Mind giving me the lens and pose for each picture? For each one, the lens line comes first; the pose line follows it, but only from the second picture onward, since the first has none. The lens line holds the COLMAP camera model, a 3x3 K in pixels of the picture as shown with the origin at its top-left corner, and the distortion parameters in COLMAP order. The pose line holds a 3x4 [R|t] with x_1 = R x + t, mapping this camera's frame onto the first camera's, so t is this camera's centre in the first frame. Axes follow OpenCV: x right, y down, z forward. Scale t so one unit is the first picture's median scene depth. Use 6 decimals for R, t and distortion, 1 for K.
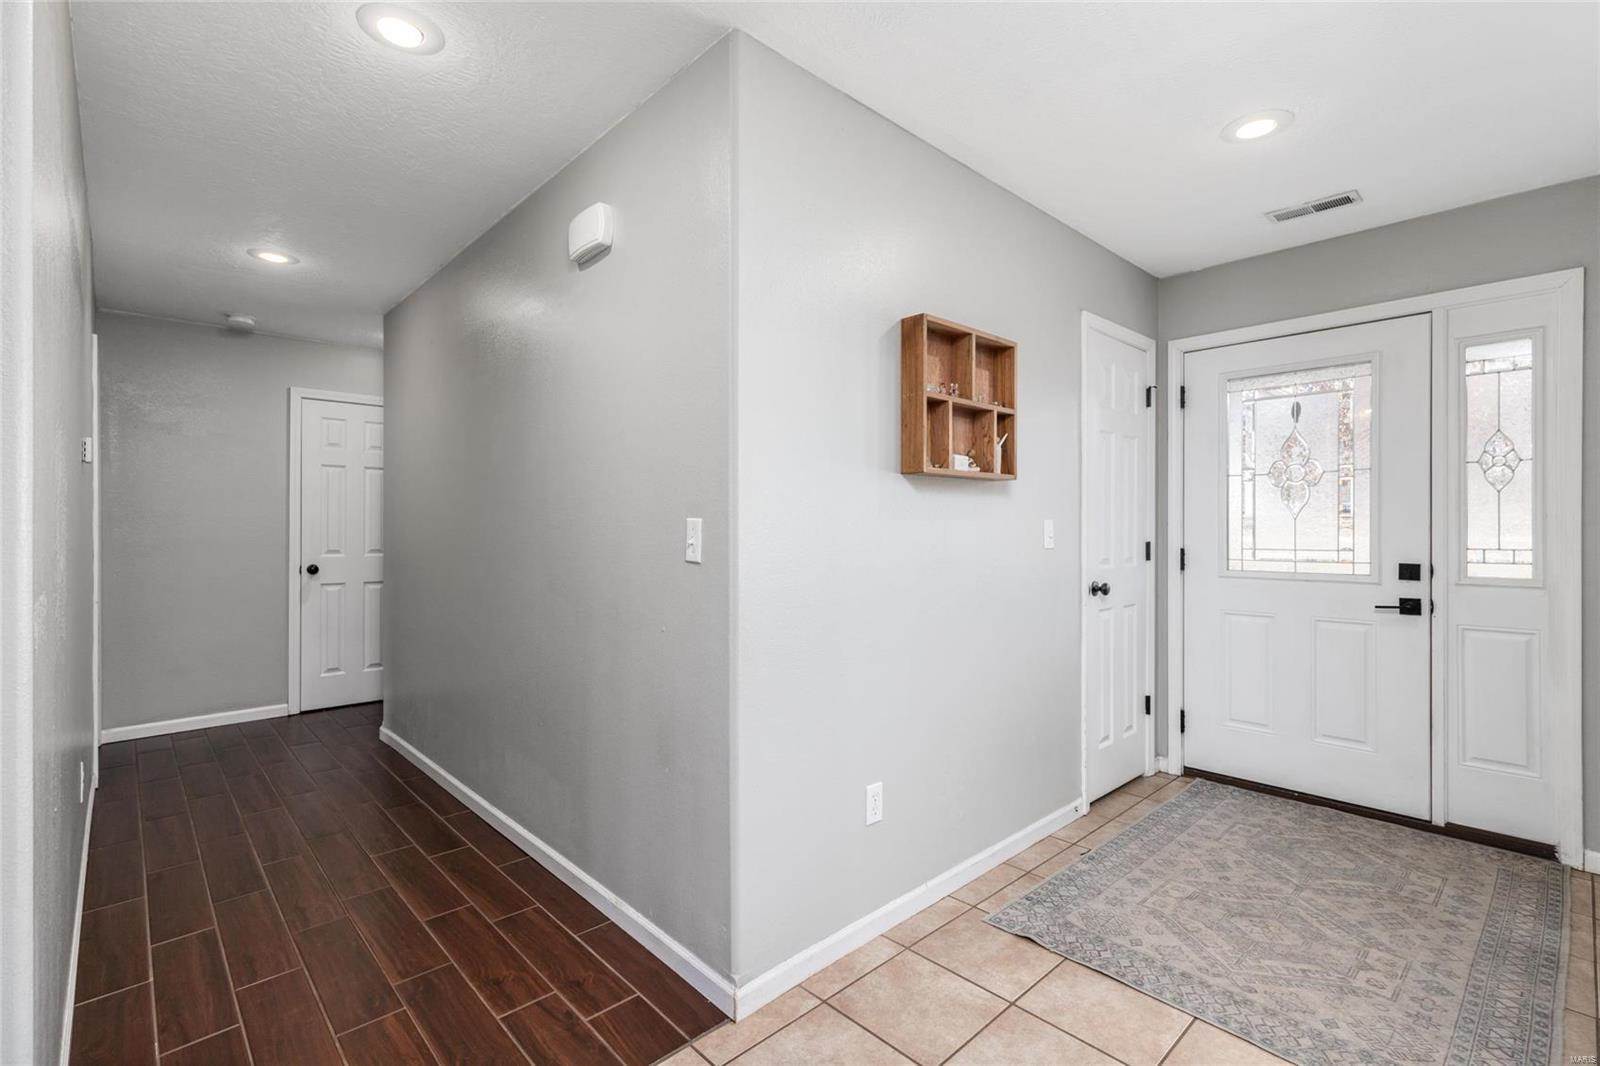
lens RADIAL K [[720.7, 0, 811.6], [0, 720.7, 534.3], [0, 0, 1]] dist [0.006188, -0.001247]
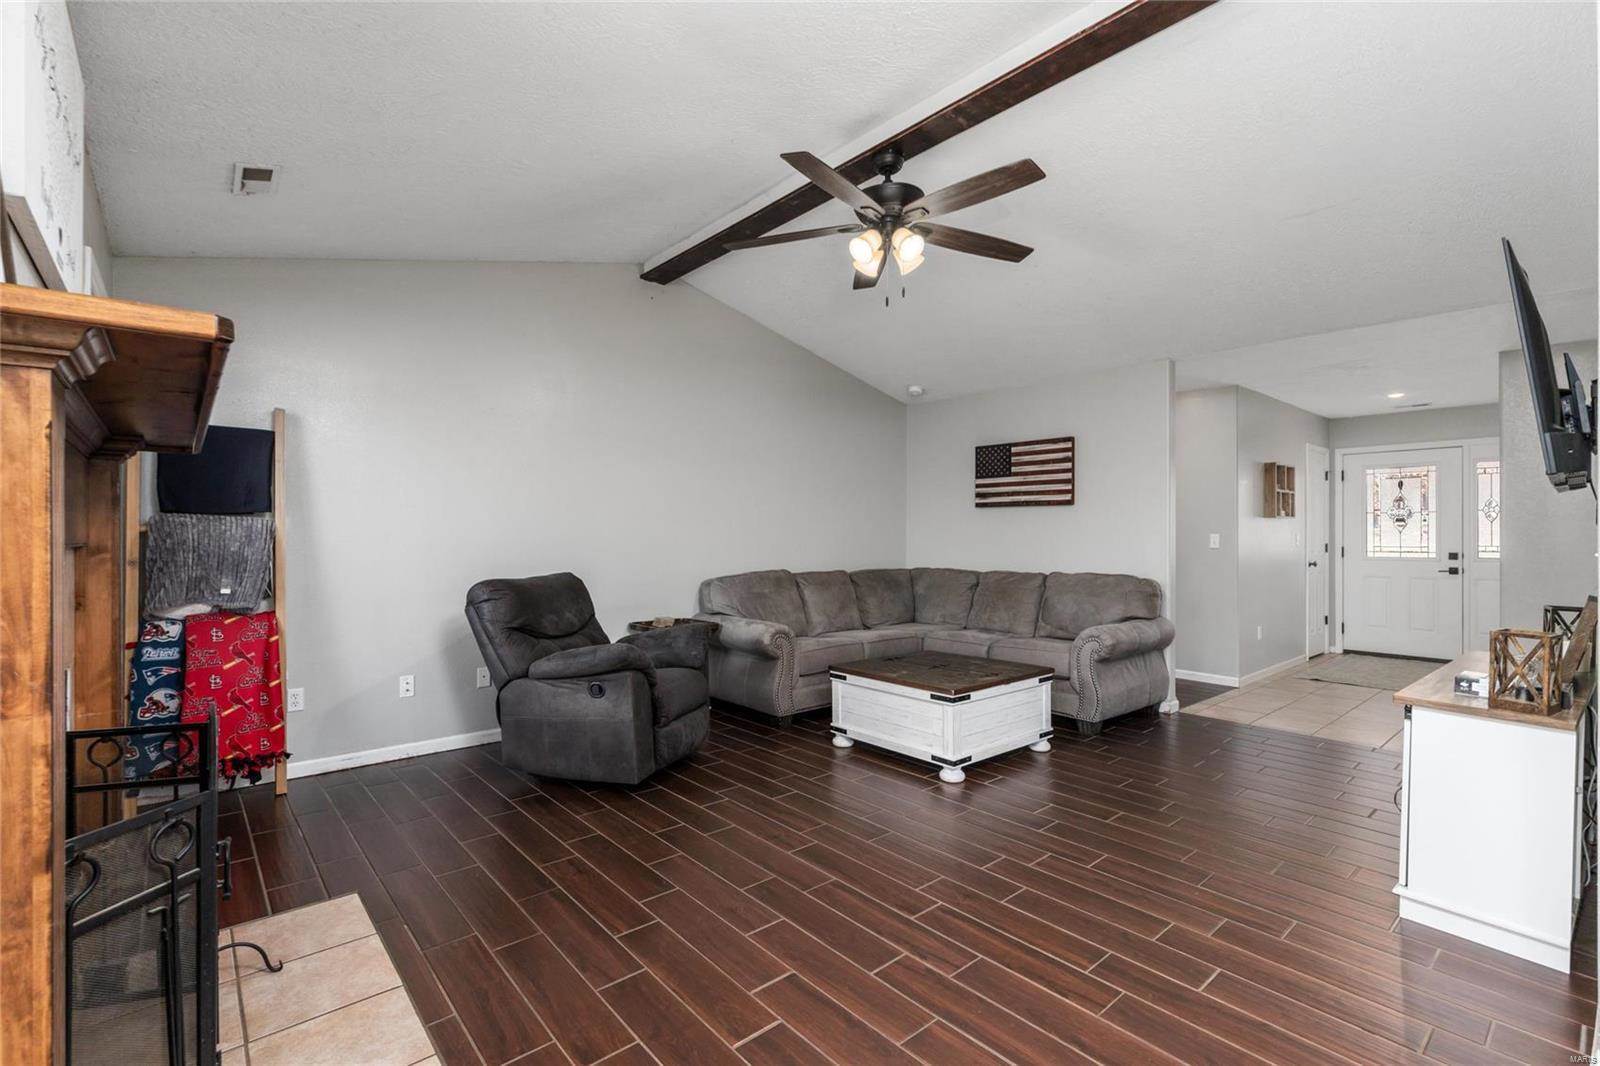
lens RADIAL K [[720.7, 0, 801.8], [0, 720.7, 530.5], [0, 0, 1]] dist [0.006188, -0.001247]
pose [[0.998866, 0.003379, -0.047494, -1.116869], [-0.003852, 0.999944, -0.009866, -0.000817], [0.047458, 0.010037, 0.998823, -1.376154]]
